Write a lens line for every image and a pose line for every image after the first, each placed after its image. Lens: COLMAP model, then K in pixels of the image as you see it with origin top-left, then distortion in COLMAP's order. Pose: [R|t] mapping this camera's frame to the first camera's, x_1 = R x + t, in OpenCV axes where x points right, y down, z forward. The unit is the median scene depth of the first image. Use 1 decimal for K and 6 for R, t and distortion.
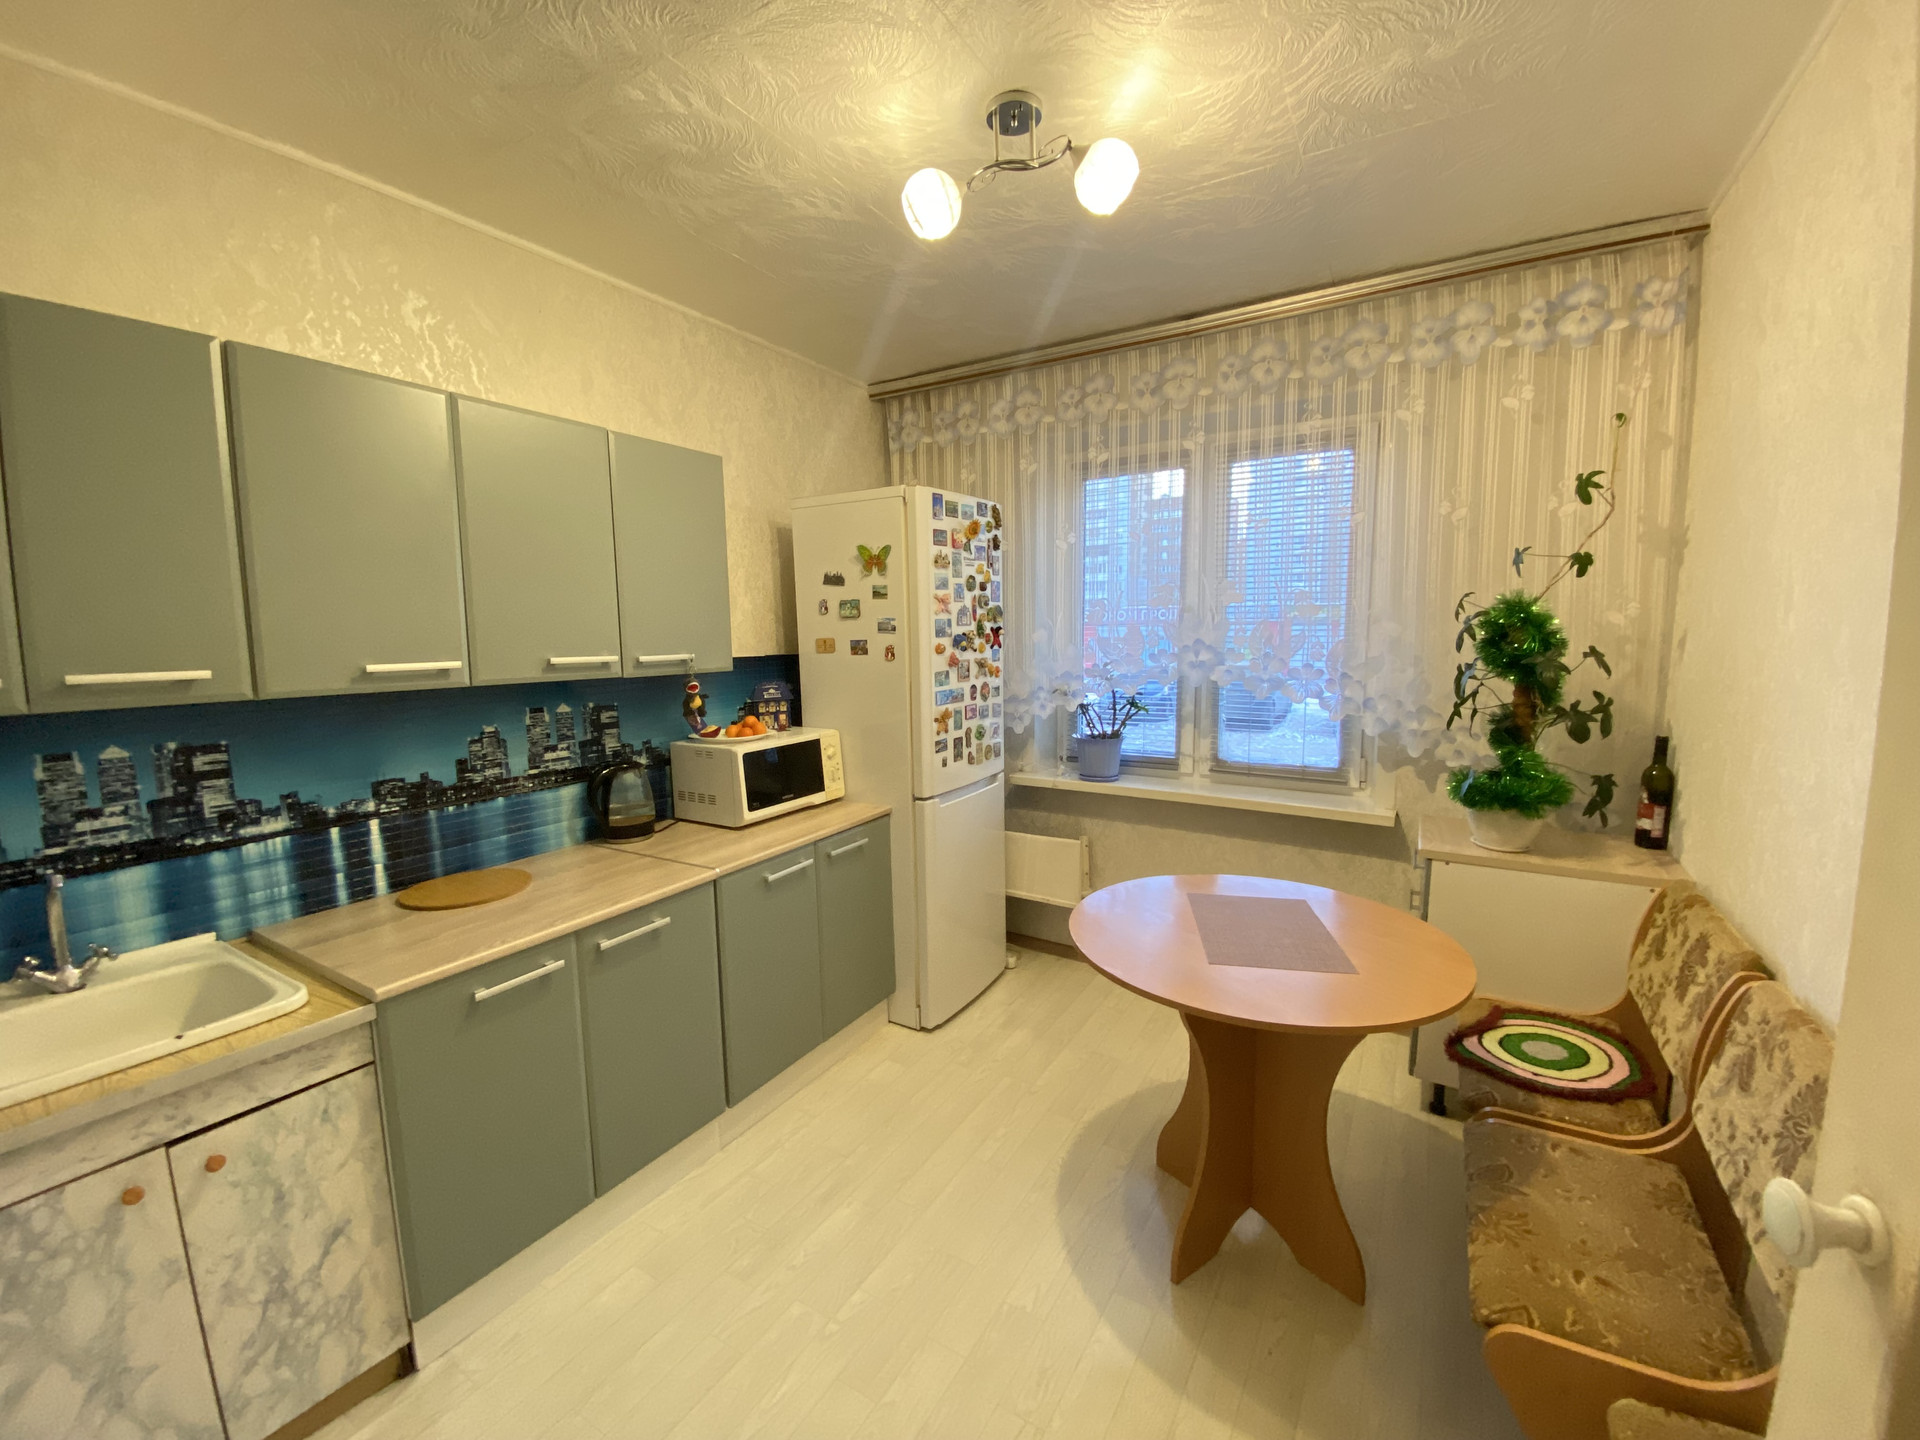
lens RADIAL K [[782.7, 0, 943.9], [0, 782.7, 721.8], [0, 0, 1]] dist [0.009374, -0.015898]
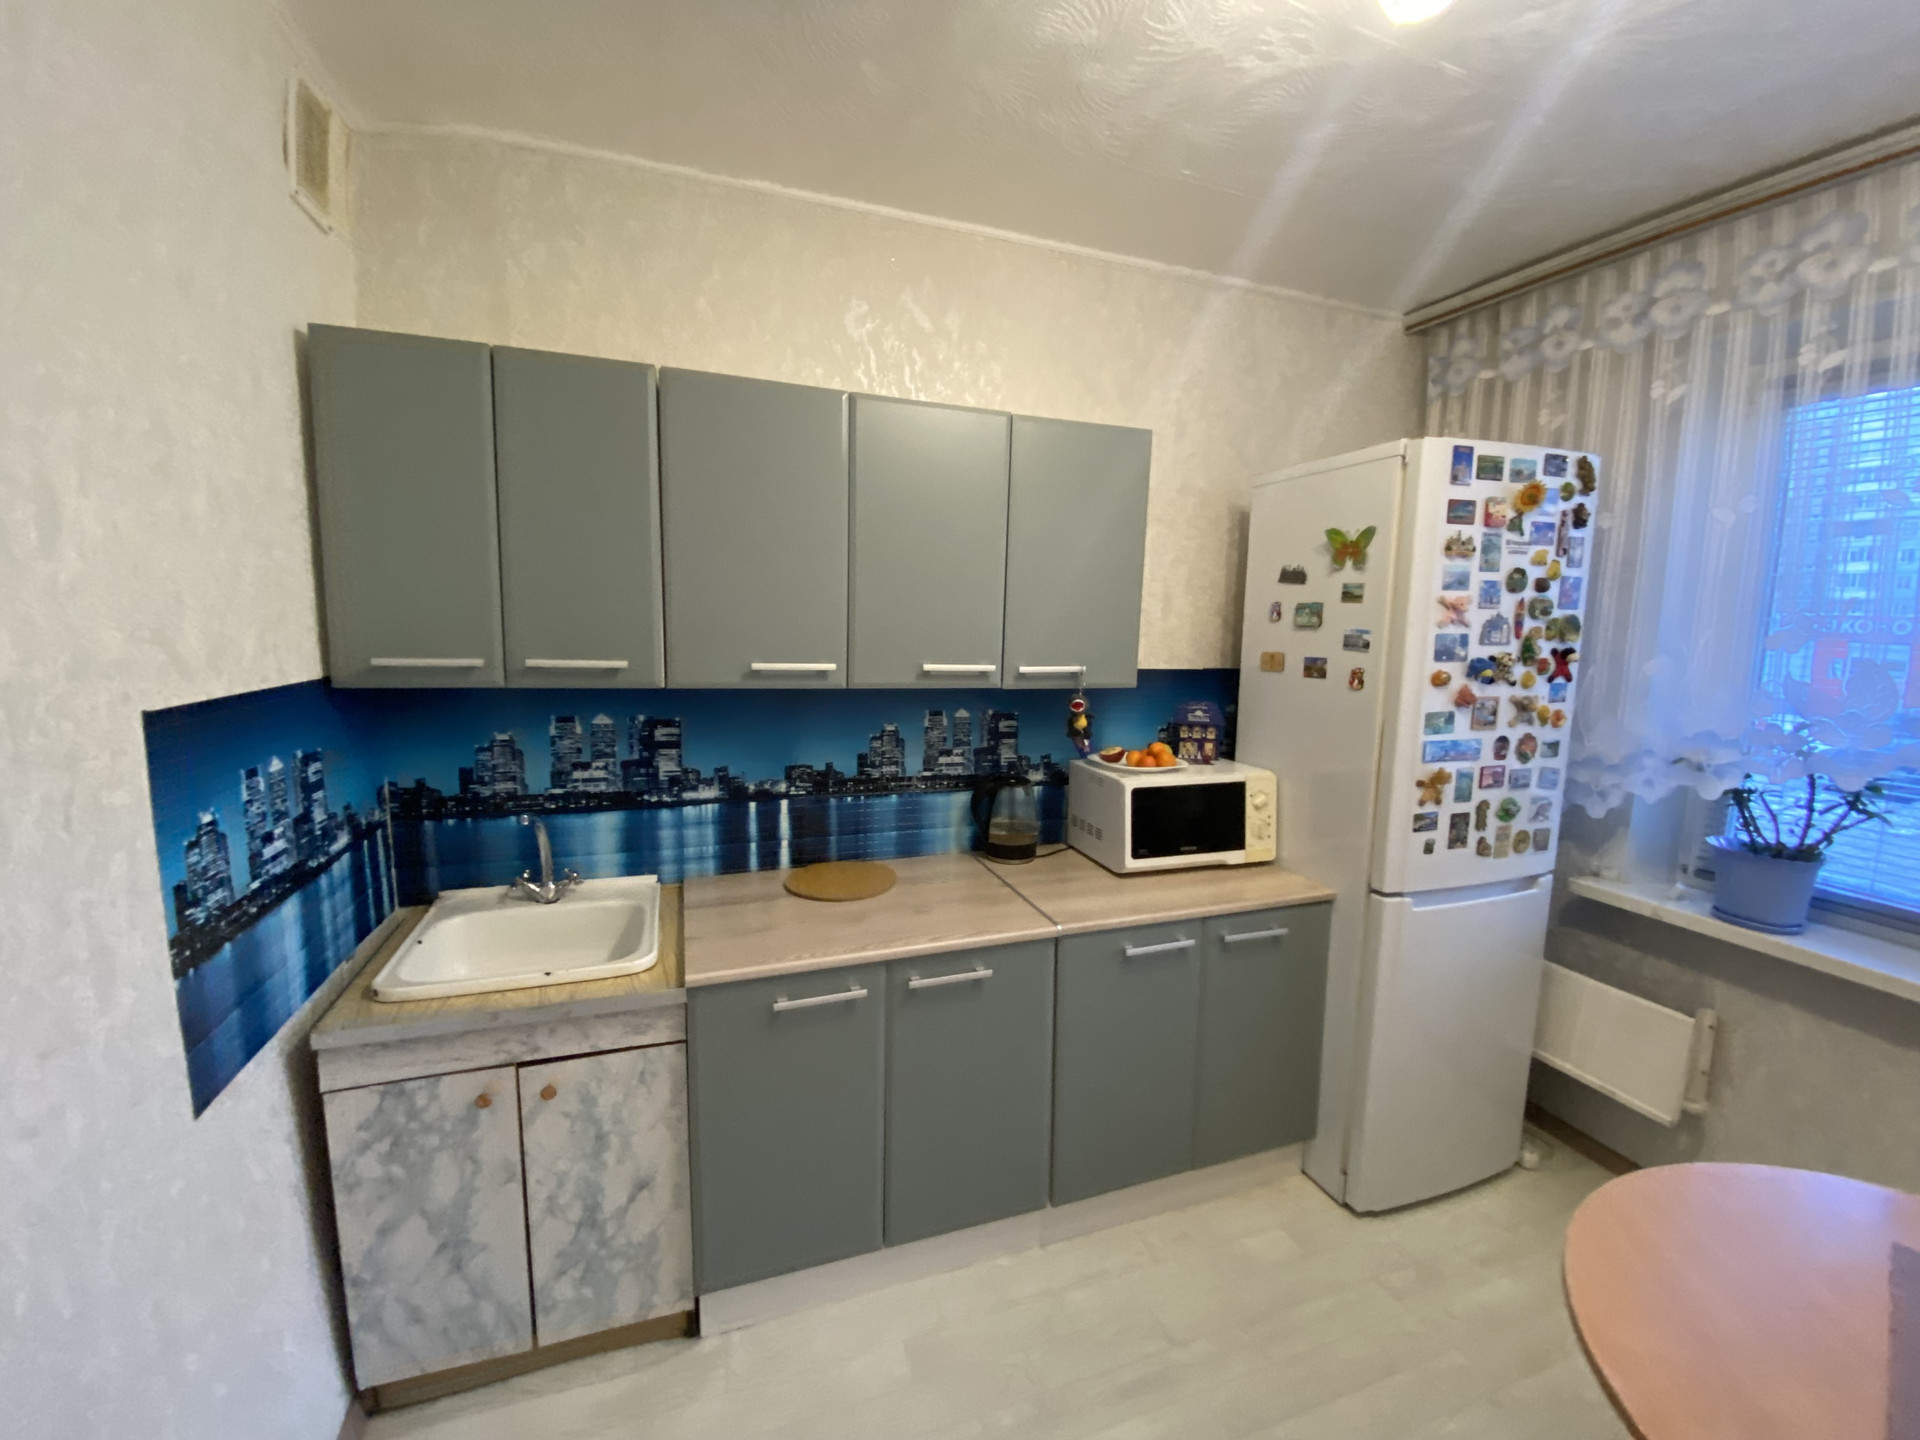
lens RADIAL K [[782.7, 0, 919.5], [0, 782.7, 721.3], [0, 0, 1]] dist [0.009374, -0.015898]
pose [[0.775778, 0.108090, -0.621679, 0.070279], [-0.104163, 0.993640, 0.042780, -0.039954], [0.622349, 0.031568, 0.782103, 0.200073]]
